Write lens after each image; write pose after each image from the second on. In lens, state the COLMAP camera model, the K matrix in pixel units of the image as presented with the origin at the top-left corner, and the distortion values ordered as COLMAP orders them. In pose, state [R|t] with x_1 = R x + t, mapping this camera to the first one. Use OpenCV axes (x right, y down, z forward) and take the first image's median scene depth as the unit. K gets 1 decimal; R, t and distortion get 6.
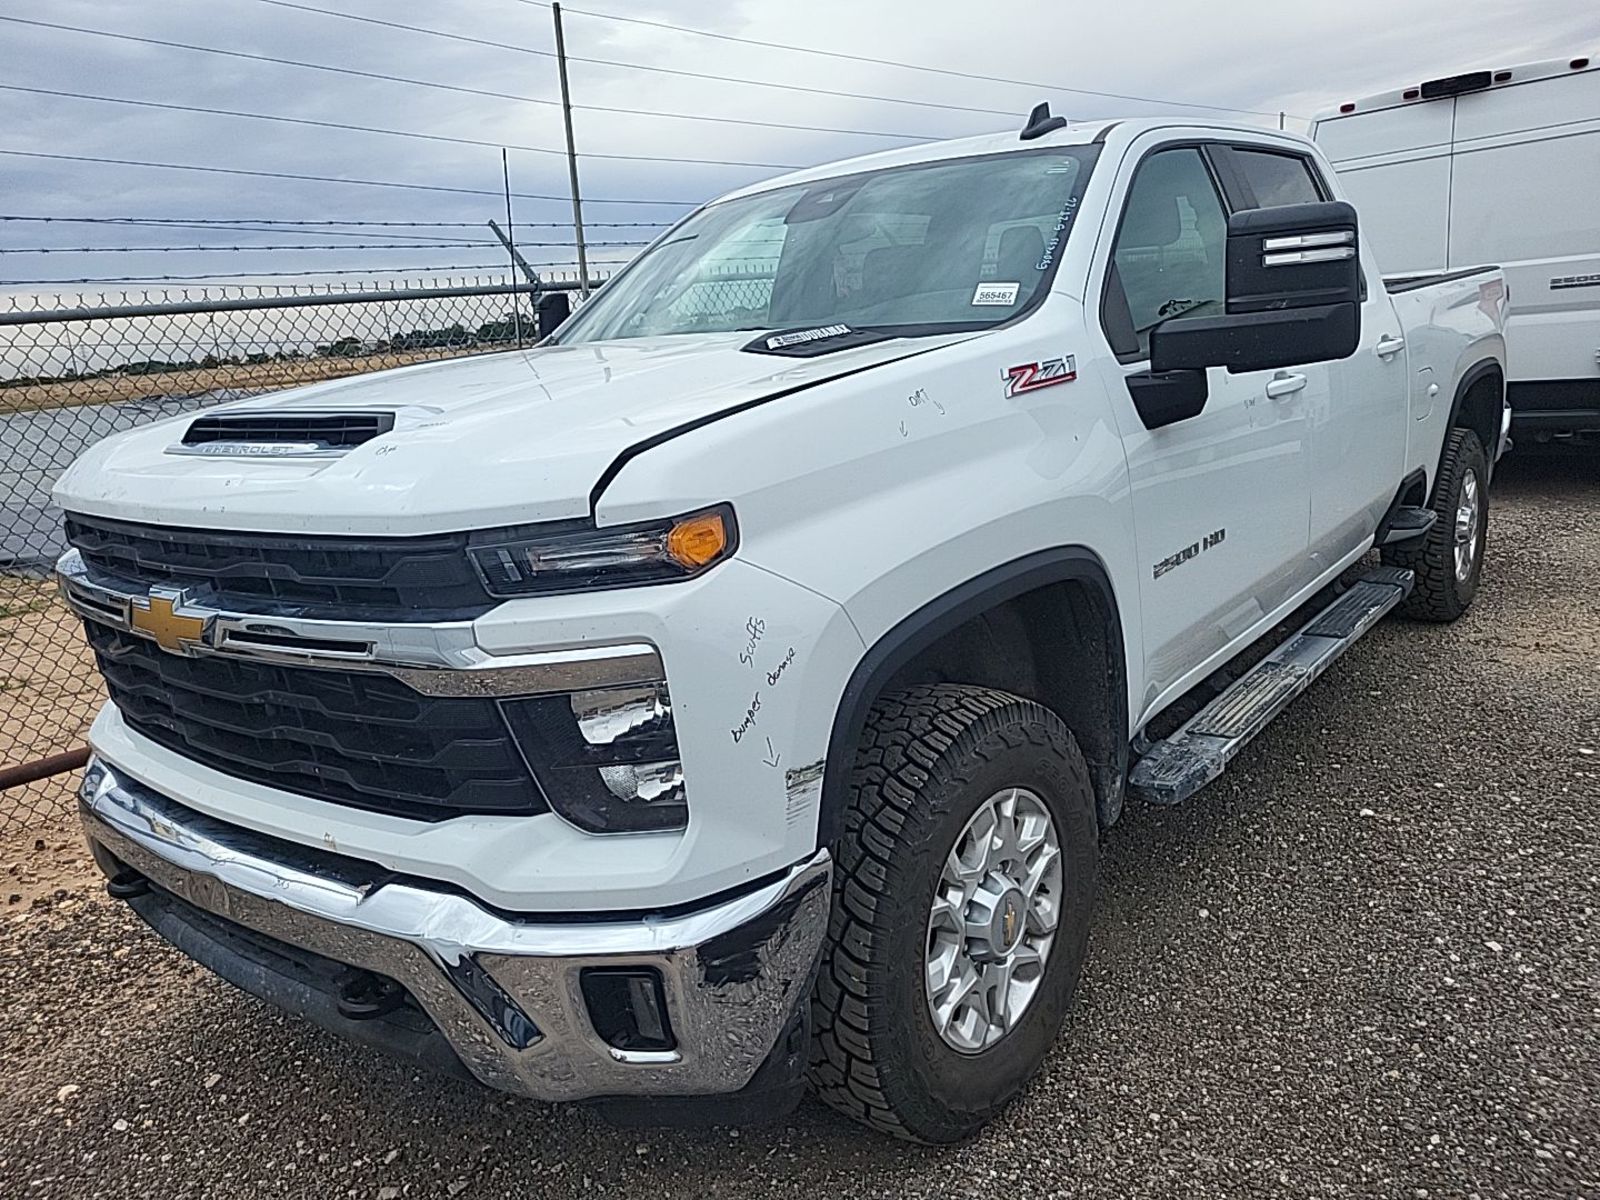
lens RADIAL K [[1338.3, 0, 774.6], [0, 1338.3, 605.3], [0, 0, 1]] dist [-0.019831, 0.008101]
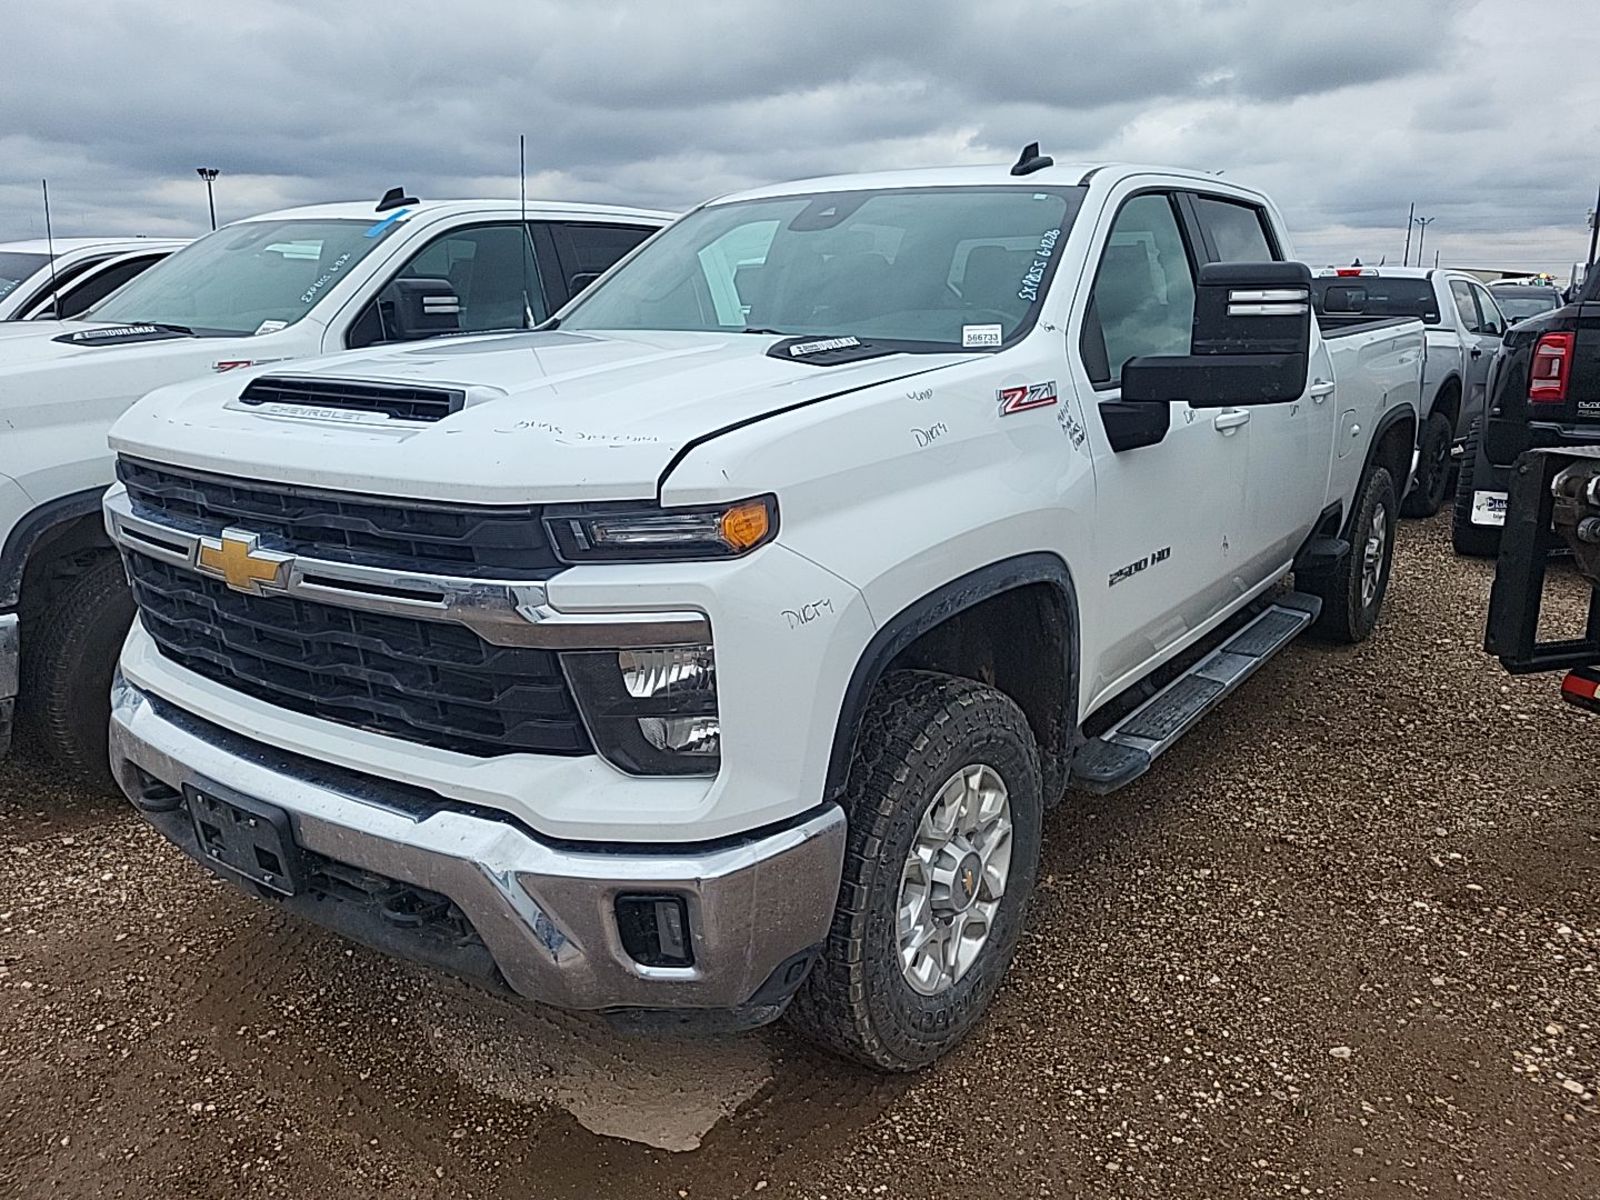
lens RADIAL K [[1338.3, 0, 764.1], [0, 1338.3, 610.9], [0, 0, 1]] dist [-0.019831, 0.008101]
pose [[0.995754, 0.068915, 0.061037, -0.080073], [-0.069916, 0.997449, 0.014407, 0.005369], [-0.059889, -0.018614, 0.998031, -0.110198]]
